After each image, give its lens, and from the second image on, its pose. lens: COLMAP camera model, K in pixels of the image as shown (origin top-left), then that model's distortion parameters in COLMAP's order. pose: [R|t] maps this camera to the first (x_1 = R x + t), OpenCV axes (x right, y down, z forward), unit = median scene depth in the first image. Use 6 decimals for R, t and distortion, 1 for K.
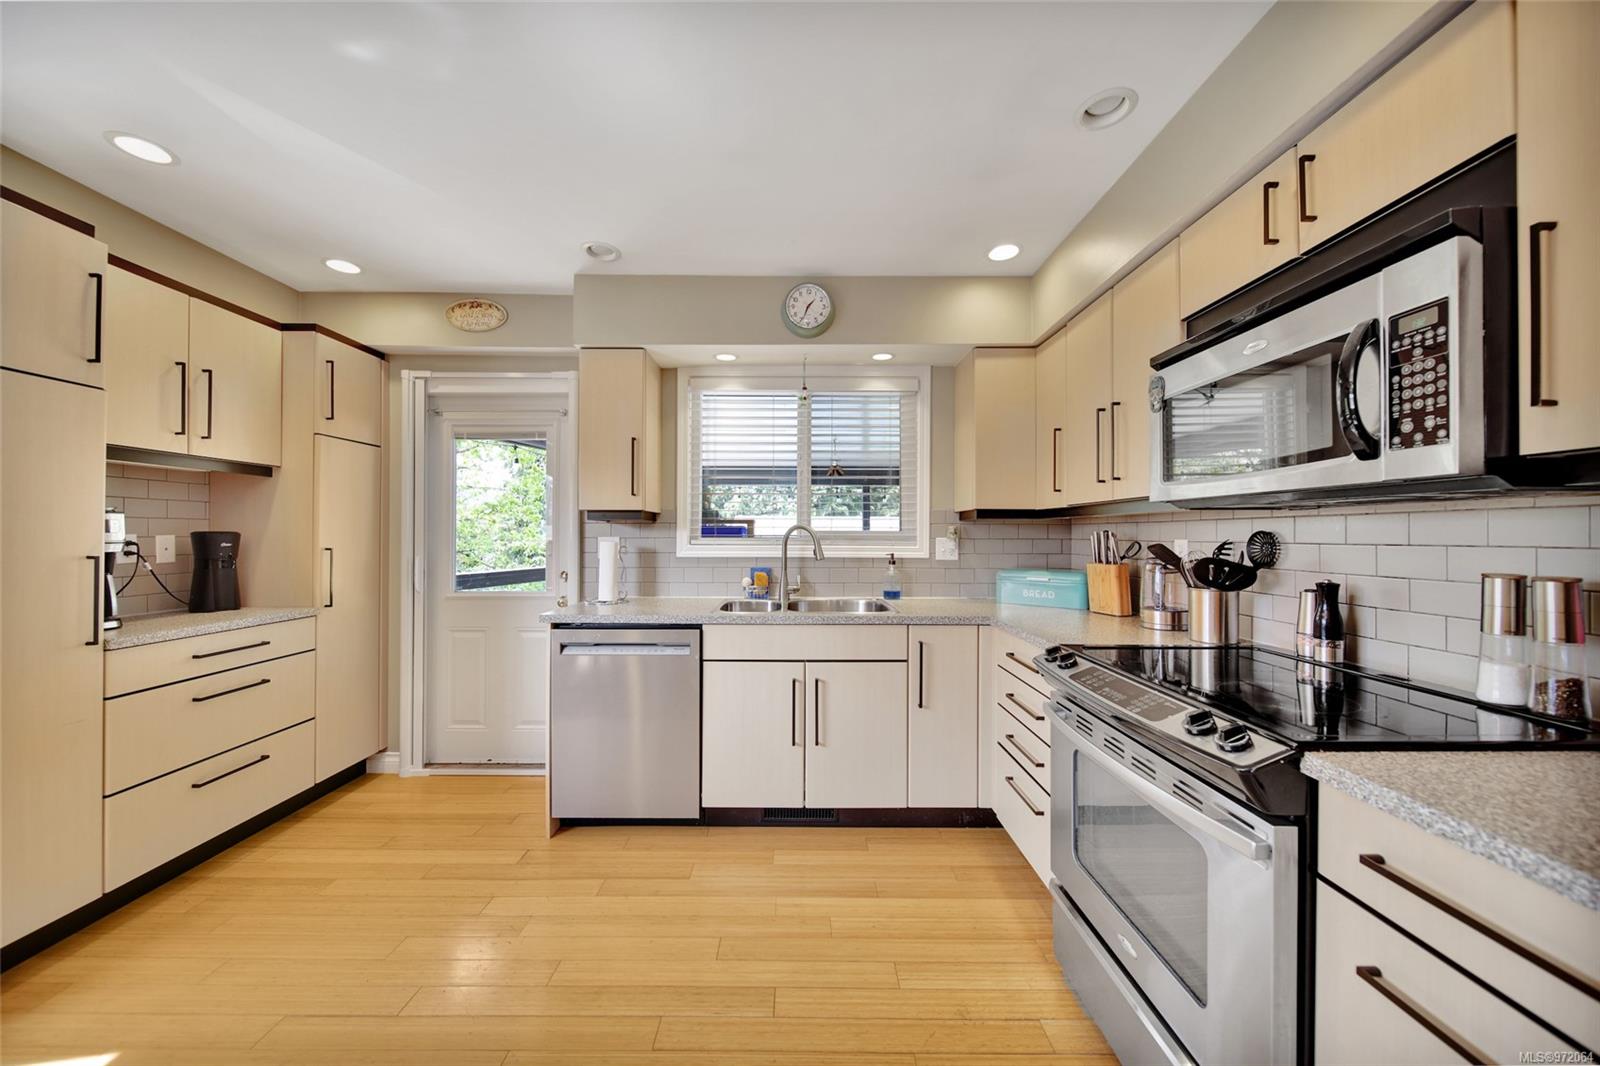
lens RADIAL K [[573.5, 0, 799.3], [0, 573.5, 532.5], [0, 0, 1]] dist [-0.001036, -0.001404]
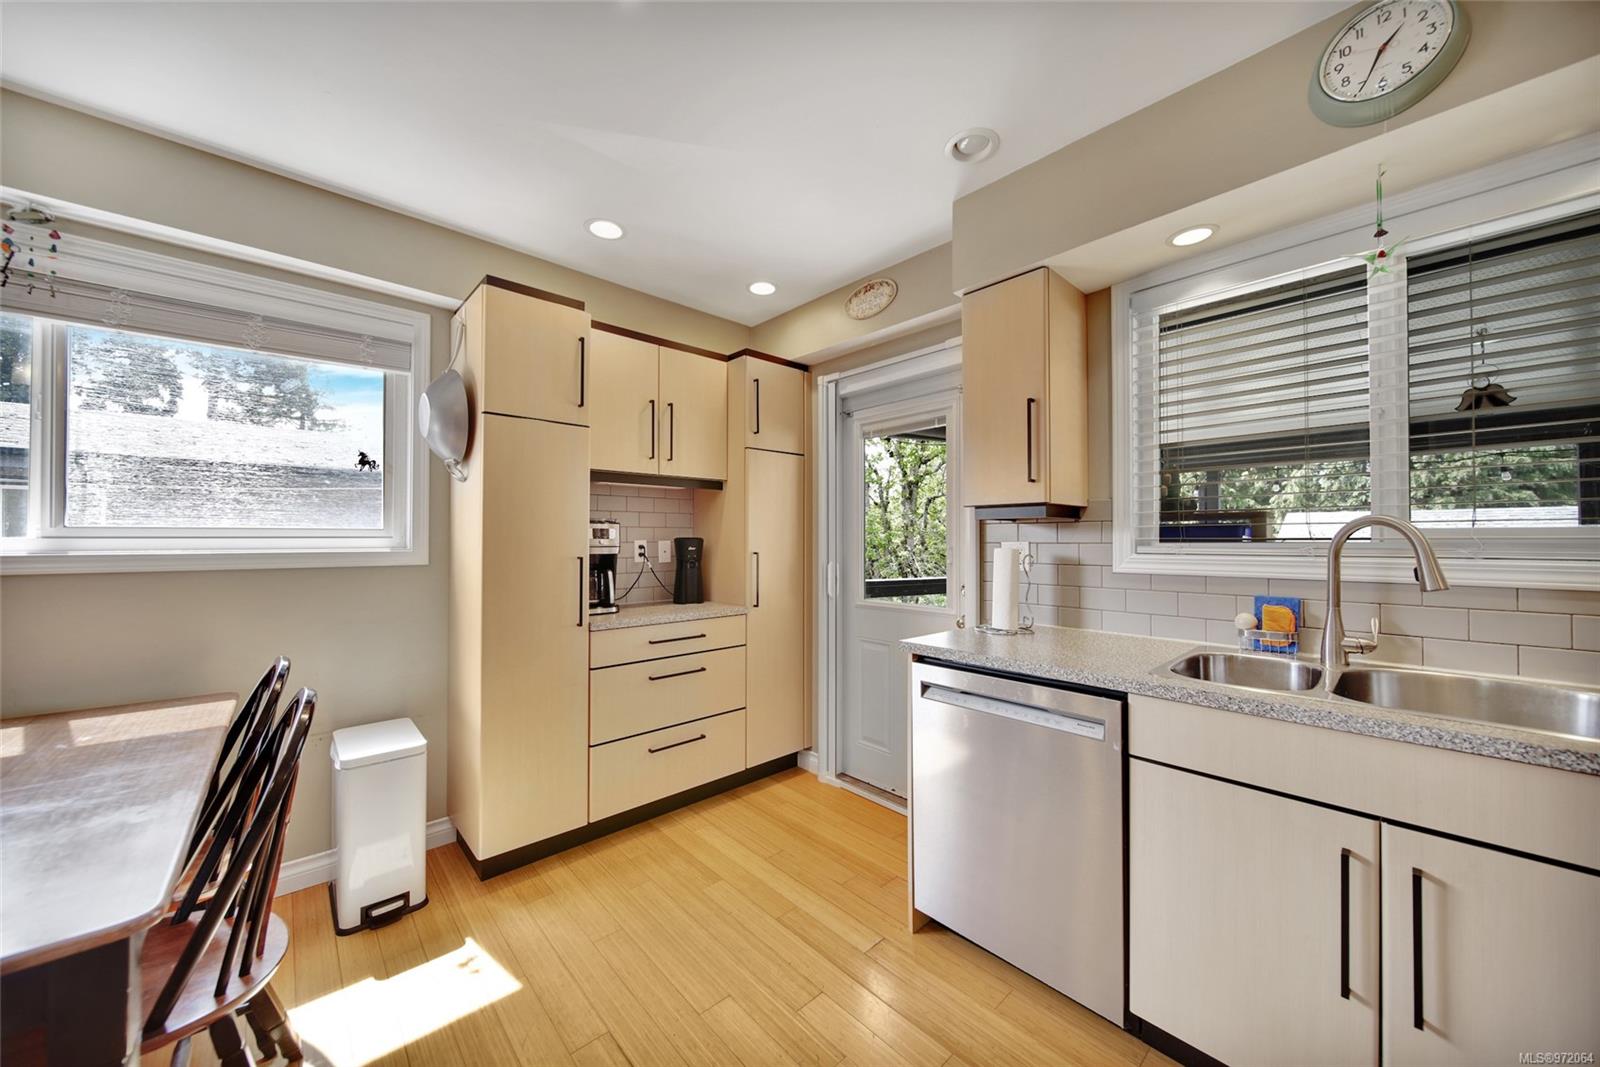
lens RADIAL K [[573.5, 0, 798.6], [0, 573.5, 533.6], [0, 0, 1]] dist [-0.001036, -0.001404]
pose [[0.675250, -0.011611, -0.737498, 0.031149], [0.005943, 0.999929, -0.010301, 0.003486], [0.737565, 0.002573, 0.675271, 0.322507]]
